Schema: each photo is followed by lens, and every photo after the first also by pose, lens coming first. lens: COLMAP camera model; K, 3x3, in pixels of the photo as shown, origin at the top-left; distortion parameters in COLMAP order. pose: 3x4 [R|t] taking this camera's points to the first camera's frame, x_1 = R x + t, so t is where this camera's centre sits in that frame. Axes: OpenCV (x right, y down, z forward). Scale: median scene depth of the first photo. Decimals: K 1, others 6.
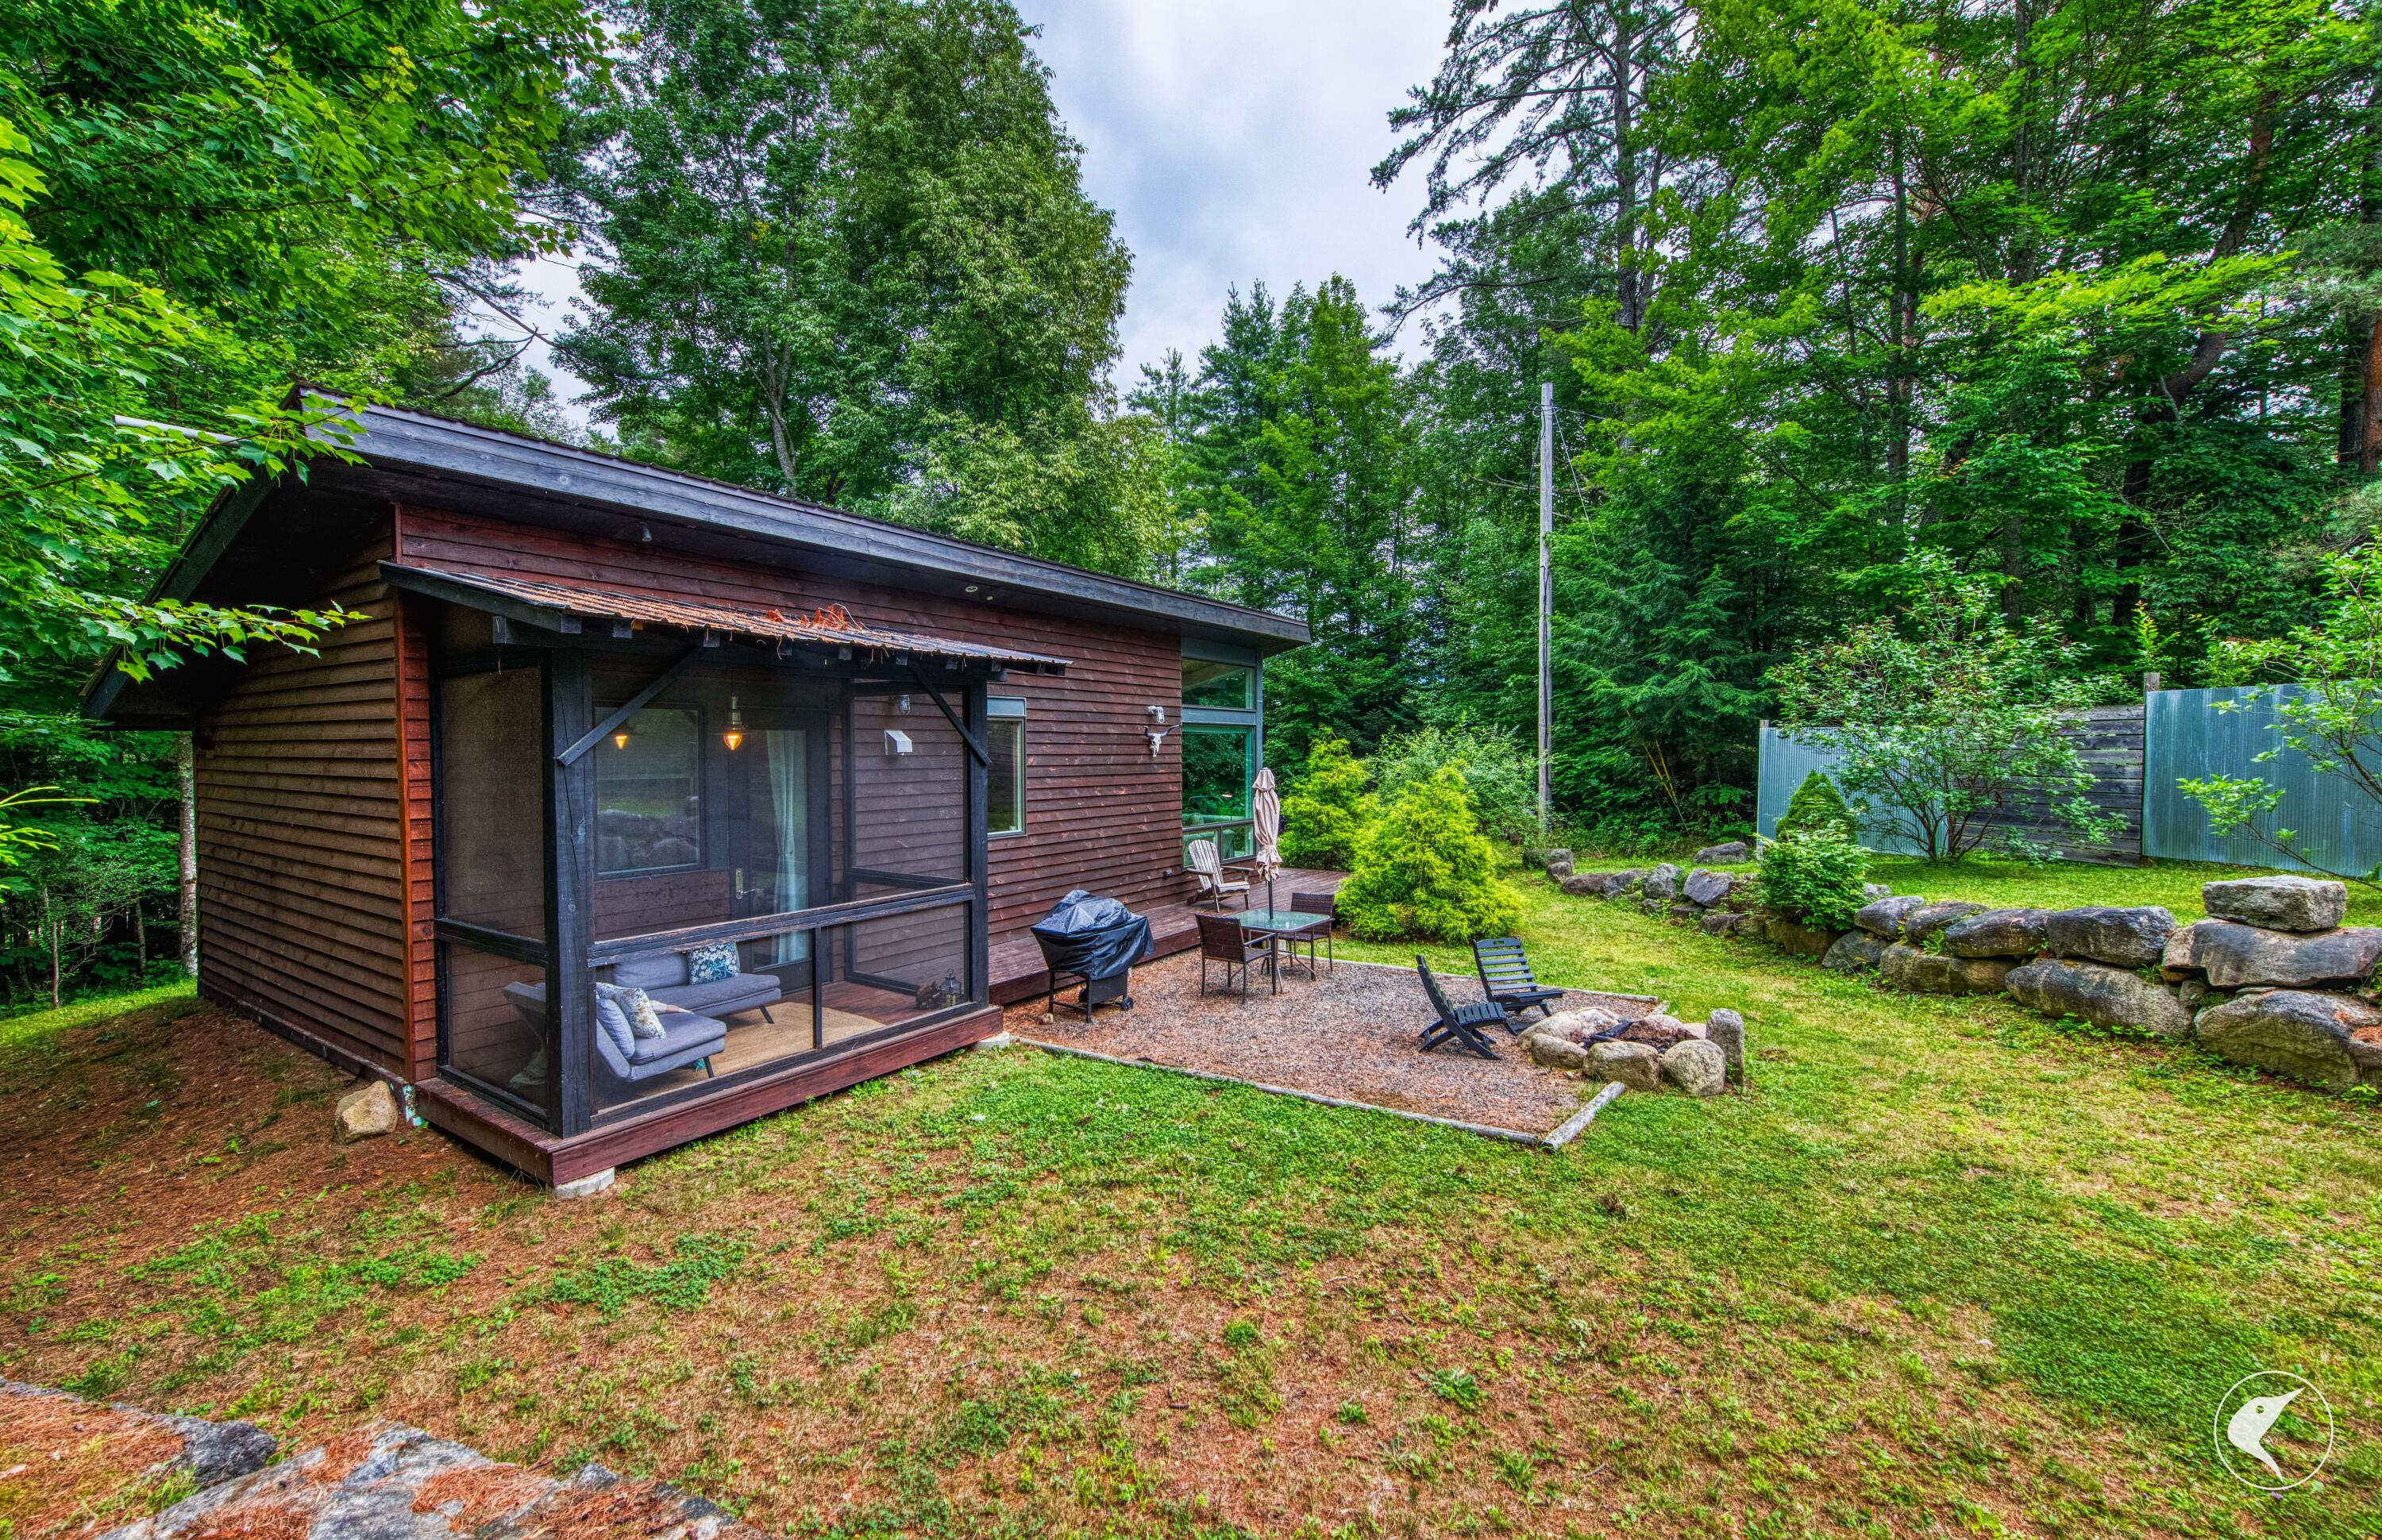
lens RADIAL K [[945.7, 0, 1191.0], [0, 945.7, 770.0], [0, 0, 1]] dist [-0.000562, -0.000028]
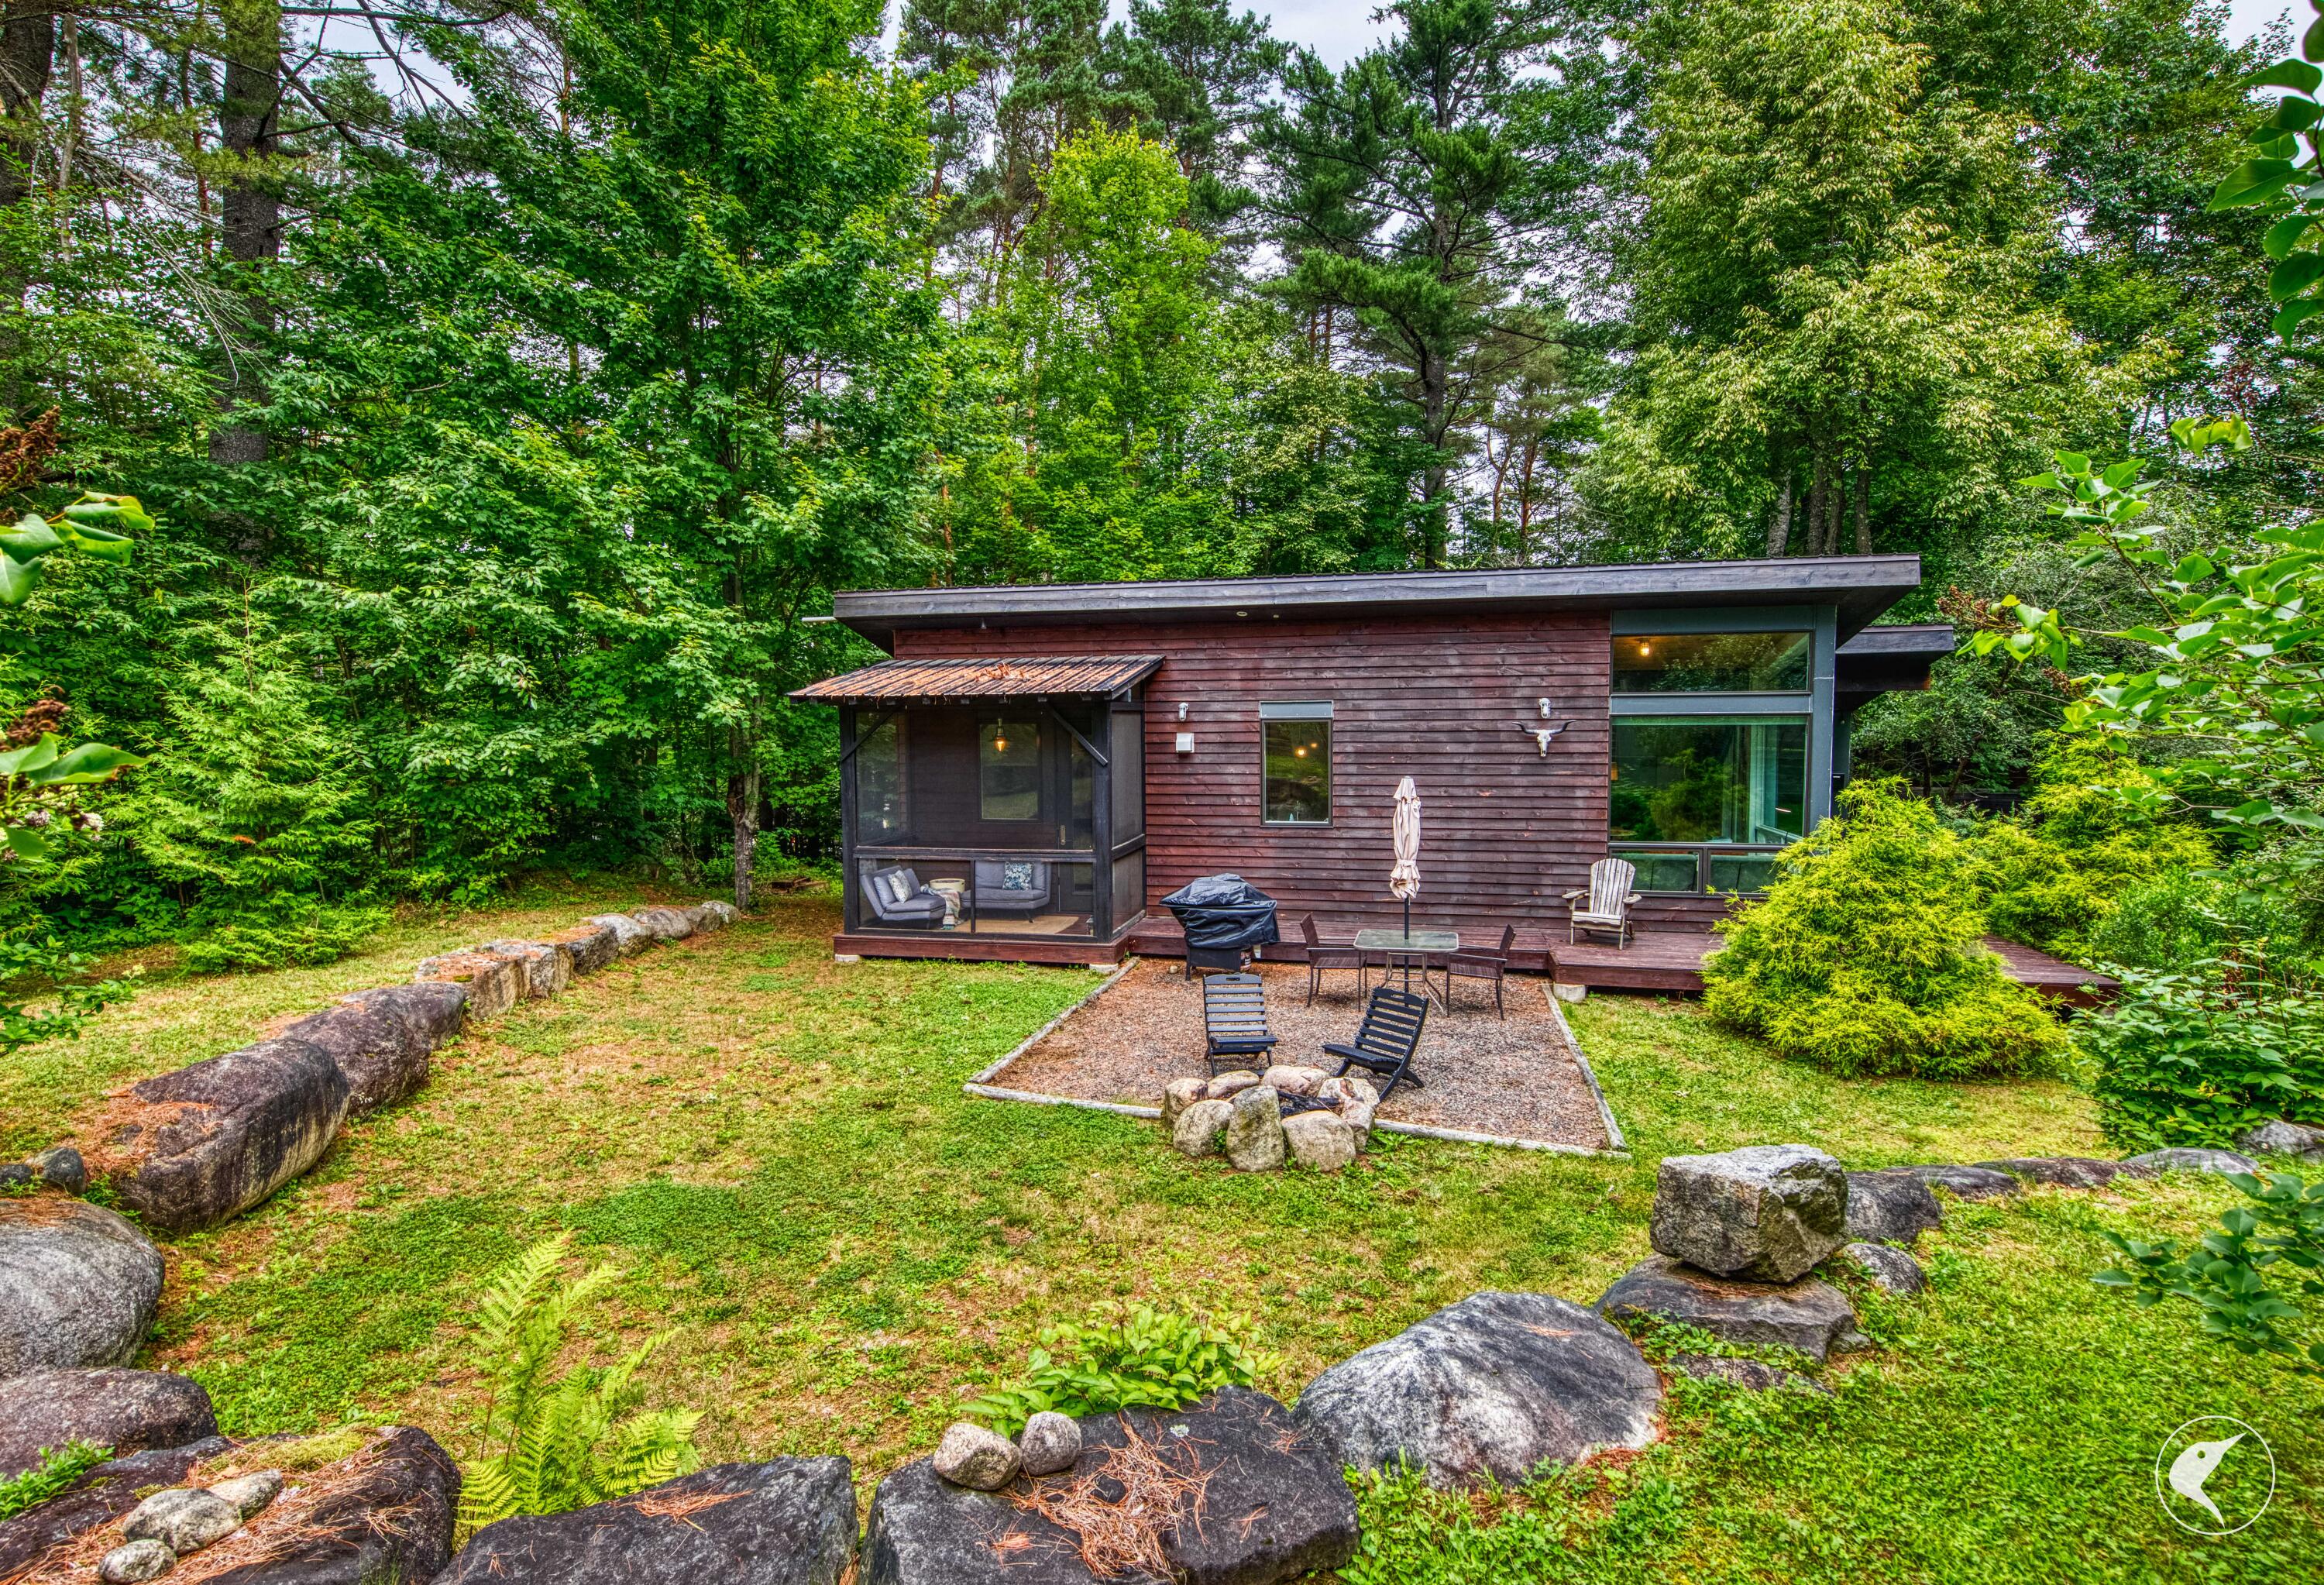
lens RADIAL K [[1063.3, 0, 1169.7], [0, 1063.3, 778.4], [0, 0, 1]] dist [0.015396, -0.005311]
pose [[0.376555, 0.055830, -0.924711, 1.279156], [-0.015236, 0.998421, 0.054076, -0.074056], [0.926269, -0.006274, 0.376810, 0.542878]]
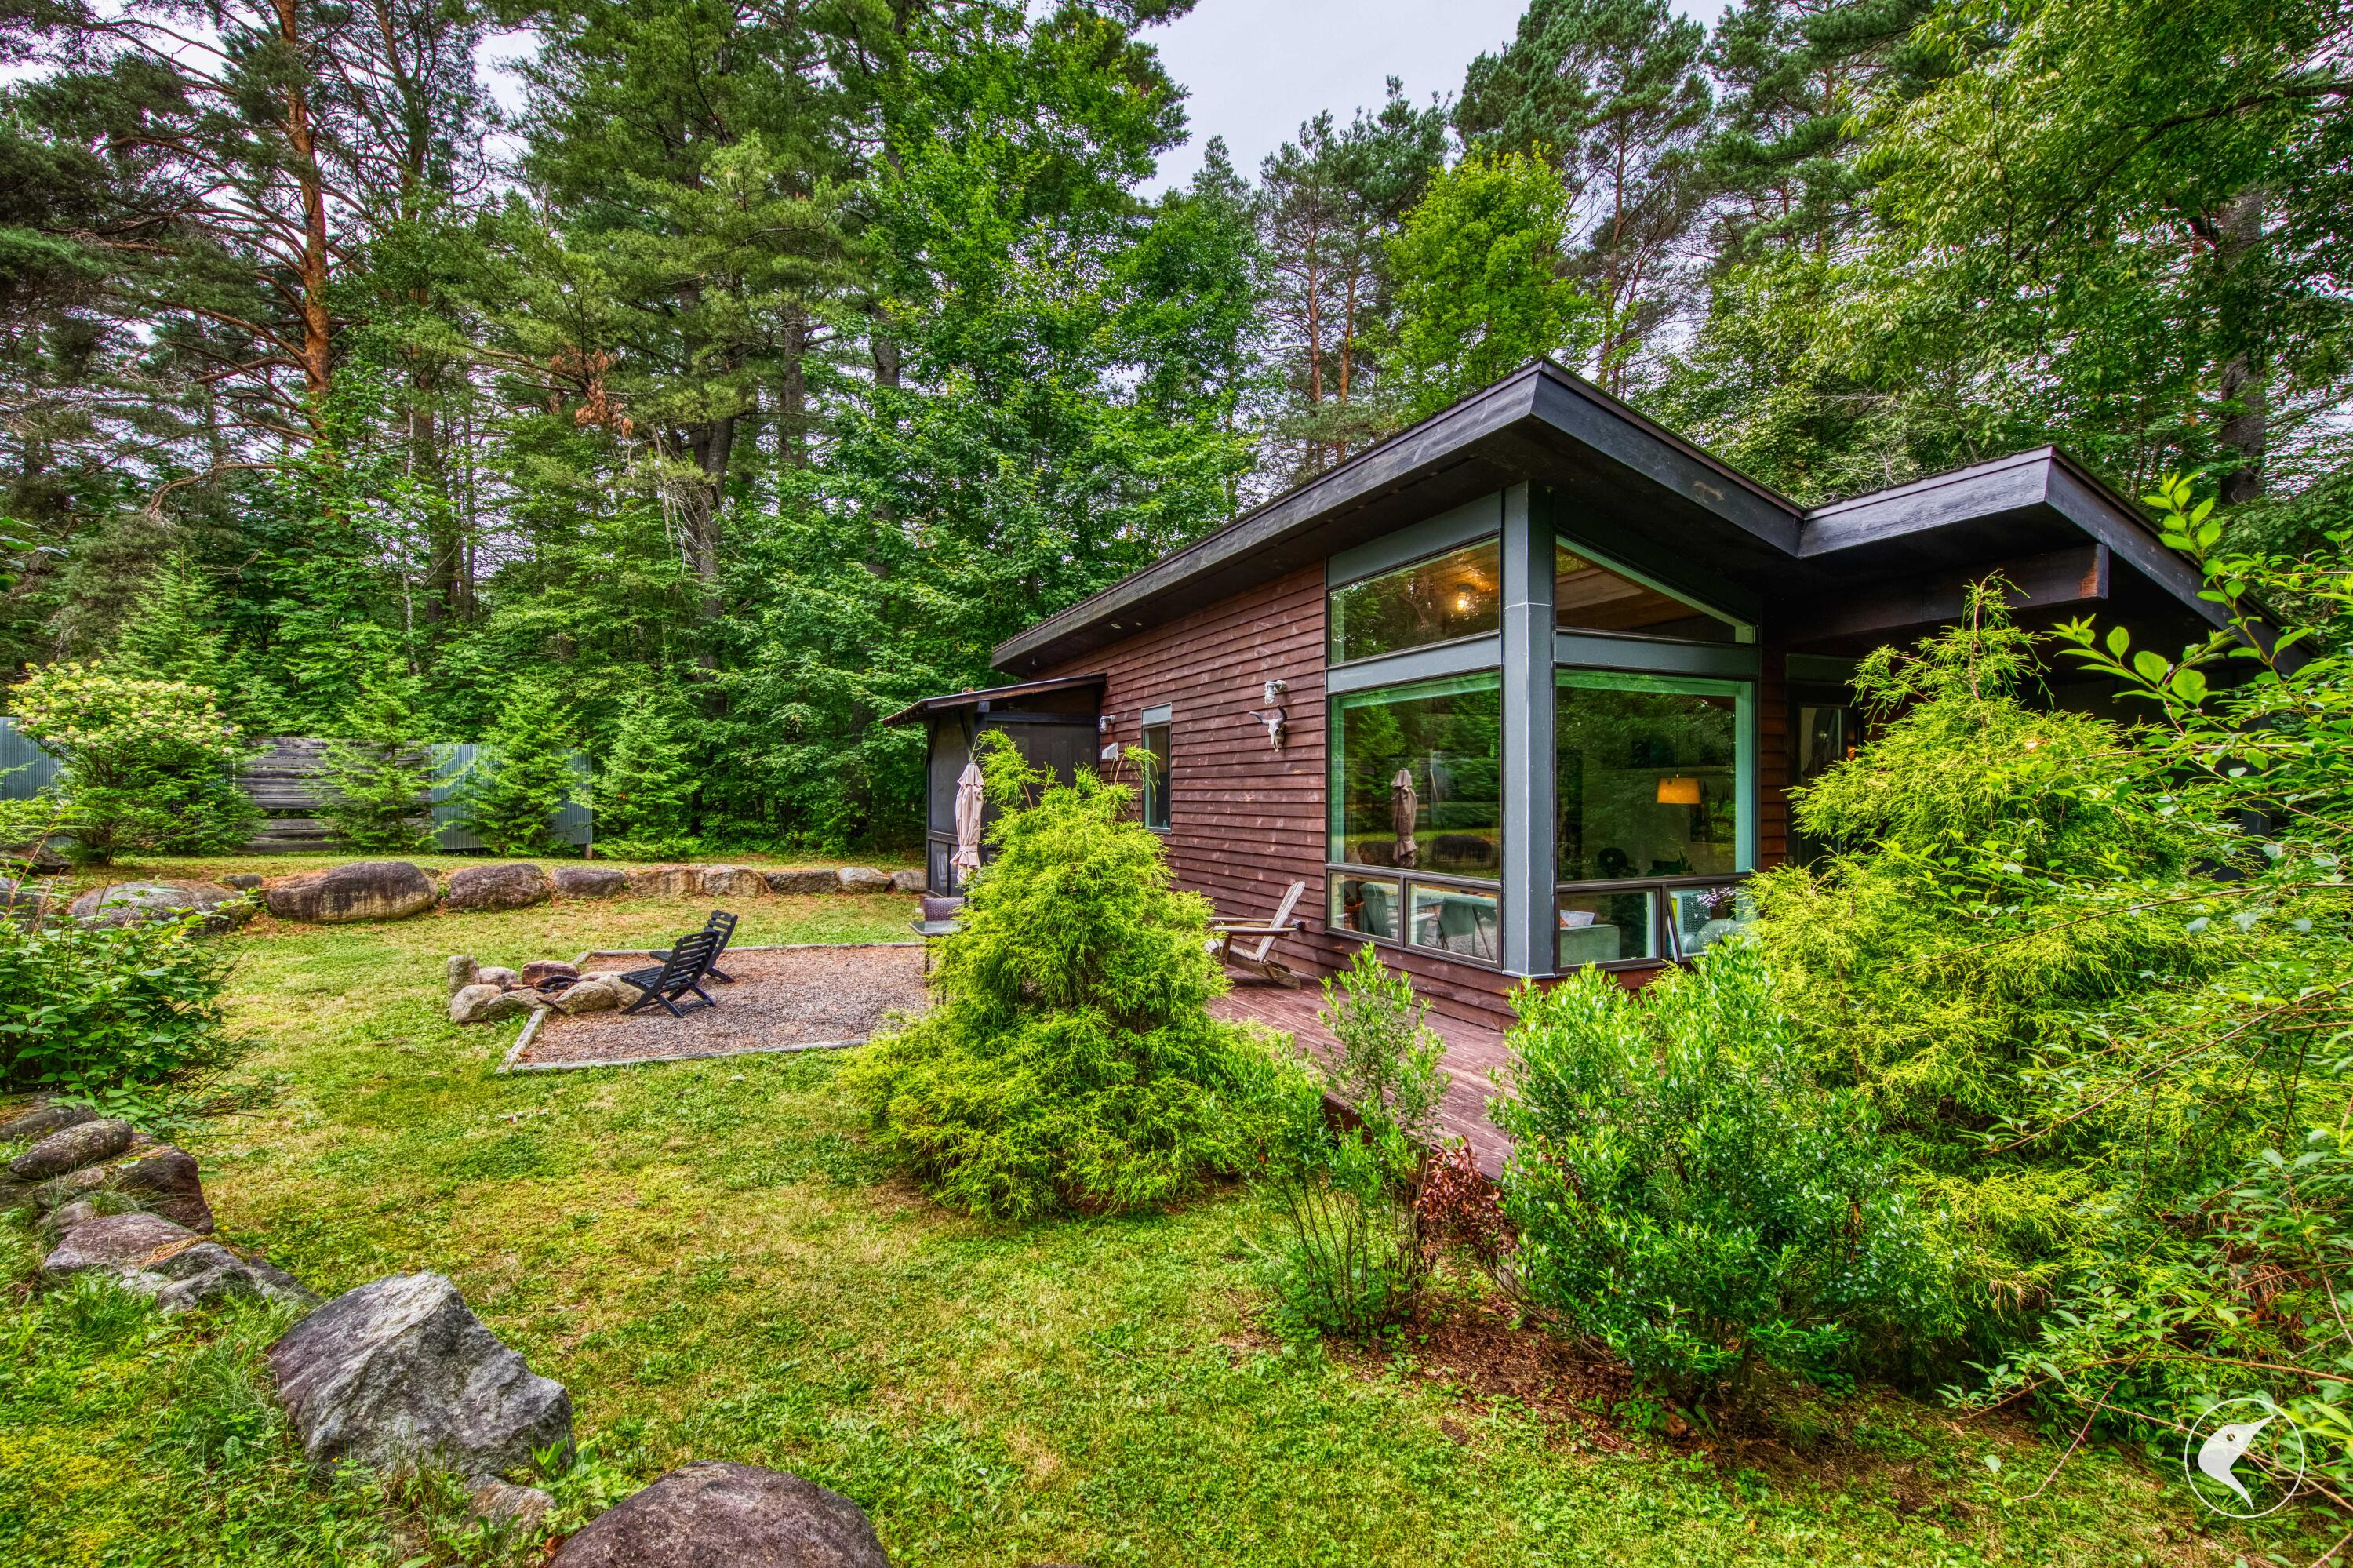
lens RADIAL K [[957.1, 0, 1159.1], [0, 957.1, 803.9], [0, 0, 1]] dist [0.020701, -0.011480]
pose [[-0.535682, 0.020017, -0.844183, 1.048793], [-0.008045, 0.999553, 0.028806, 0.006929], [0.844382, 0.022223, -0.535281, 2.264672]]
